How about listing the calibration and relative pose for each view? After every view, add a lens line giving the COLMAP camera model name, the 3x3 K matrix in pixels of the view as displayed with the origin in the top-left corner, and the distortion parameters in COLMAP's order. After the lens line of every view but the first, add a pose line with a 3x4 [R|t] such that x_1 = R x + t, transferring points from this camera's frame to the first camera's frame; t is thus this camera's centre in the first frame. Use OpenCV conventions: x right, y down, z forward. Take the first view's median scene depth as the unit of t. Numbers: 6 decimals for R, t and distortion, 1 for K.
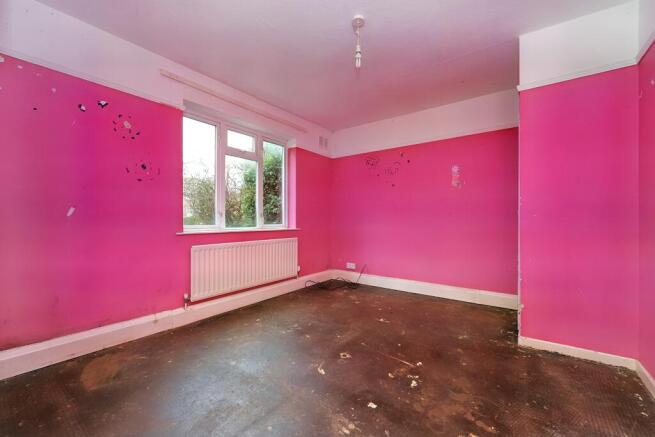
lens RADIAL K [[270.3, 0, 328.9], [0, 270.3, 217.4], [0, 0, 1]] dist [0.000845, -0.000144]
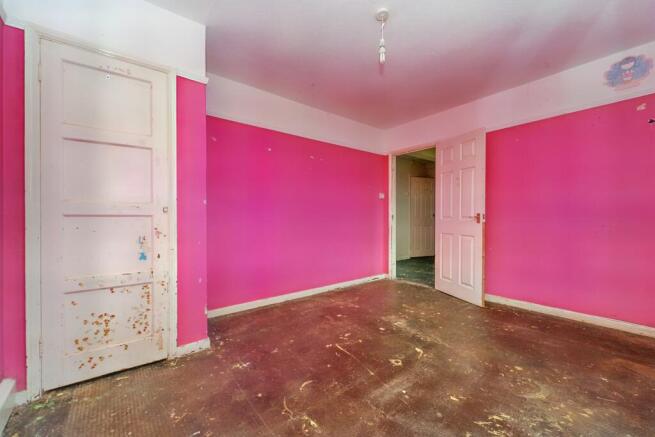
lens RADIAL K [[270.3, 0, 328.9], [0, 270.3, 217.4], [0, 0, 1]] dist [0.000845, -0.000144]
pose [[-0.974896, 0.000193, 0.222661, 0.078965], [-0.001805, 0.999960, -0.008772, 0.018128], [-0.222654, -0.008954, -0.974857, 1.966029]]
